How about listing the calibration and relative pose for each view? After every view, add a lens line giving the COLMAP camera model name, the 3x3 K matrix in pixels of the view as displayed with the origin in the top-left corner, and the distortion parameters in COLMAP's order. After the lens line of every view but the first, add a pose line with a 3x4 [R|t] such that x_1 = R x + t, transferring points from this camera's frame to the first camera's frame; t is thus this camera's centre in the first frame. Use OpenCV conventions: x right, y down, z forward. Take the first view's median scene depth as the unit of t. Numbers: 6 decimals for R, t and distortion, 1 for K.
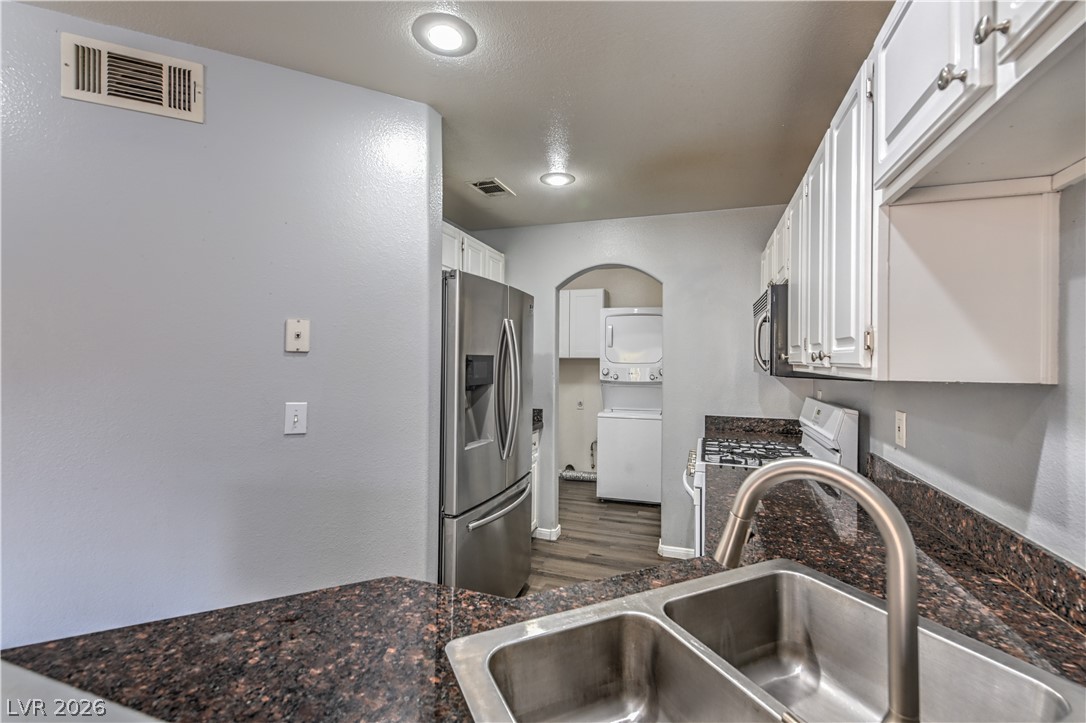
lens RADIAL K [[467.5, 0, 541.1], [0, 467.5, 358.6], [0, 0, 1]] dist [0.021023, -0.005833]
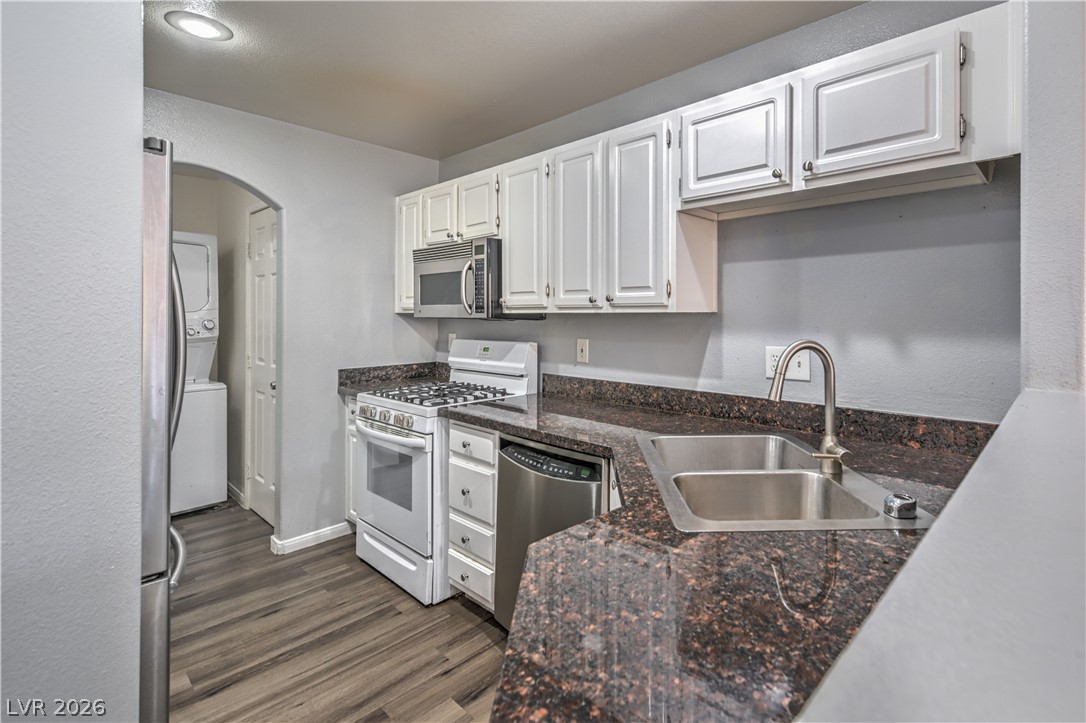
lens RADIAL K [[518.1, 0, 609.9], [0, 518.1, 316.5], [0, 0, 1]] dist [0.013359, -0.000345]
pose [[0.384137, -0.013592, 0.923176, -0.336950], [0.003872, 0.999907, 0.013111, 0.010892], [-0.923268, -0.001462, 0.384153, 0.151317]]
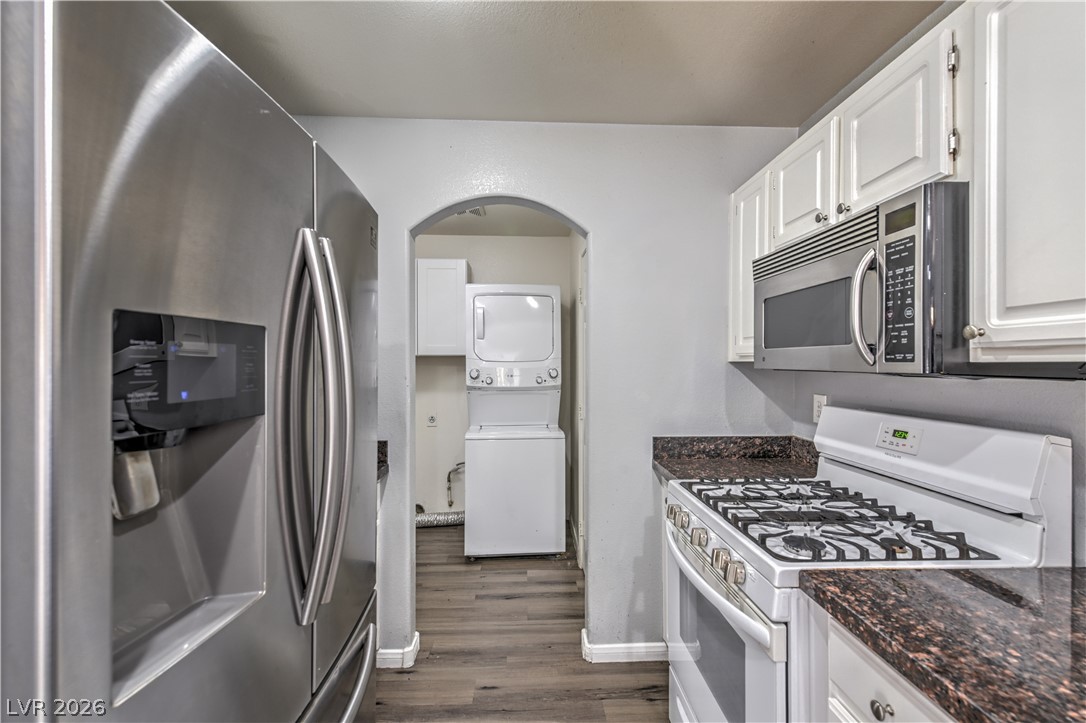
lens RADIAL K [[467.5, 0, 548.3], [0, 467.5, 361.5], [0, 0, 1]] dist [0.021023, -0.005833]
pose [[0.928871, -0.008653, 0.370302, -0.027509], [0.008592, 0.999961, 0.001815, 0.012310], [-0.370303, 0.001495, 0.928910, 0.425296]]
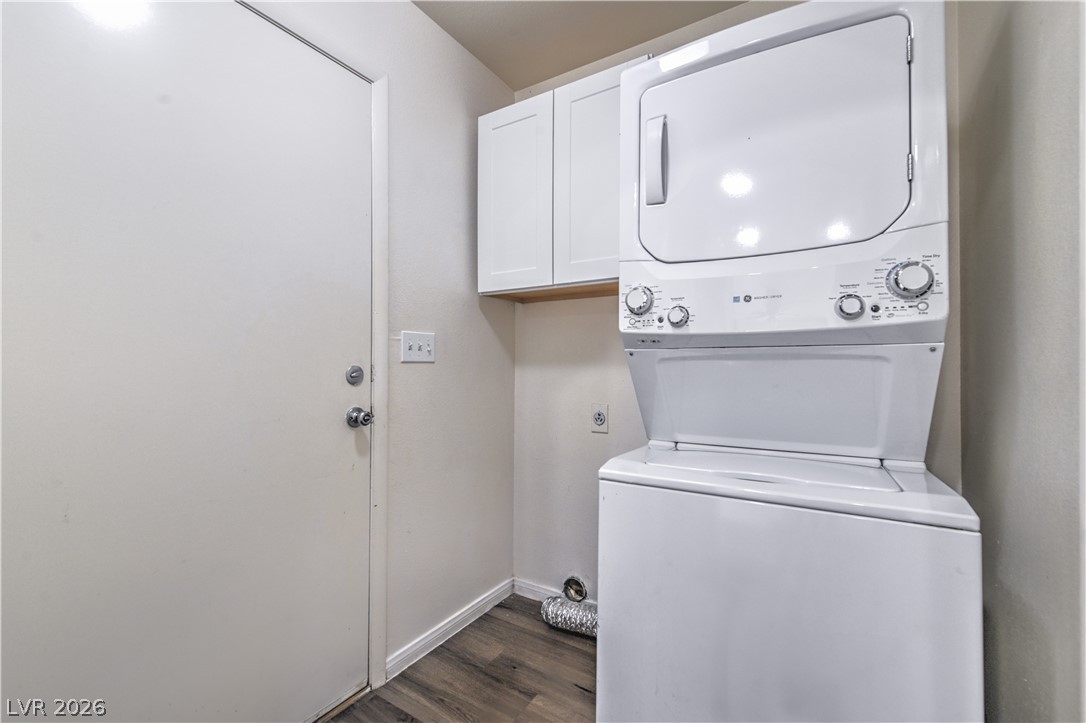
lens RADIAL K [[467.5, 0, 545.7], [0, 467.5, 358.0], [0, 0, 1]] dist [0.021023, -0.005833]
pose [[0.973981, -0.007854, -0.226495, 0.204738], [0.004532, 0.999874, -0.015184, 0.089387], [0.226585, 0.013762, 0.973894, 1.031040]]
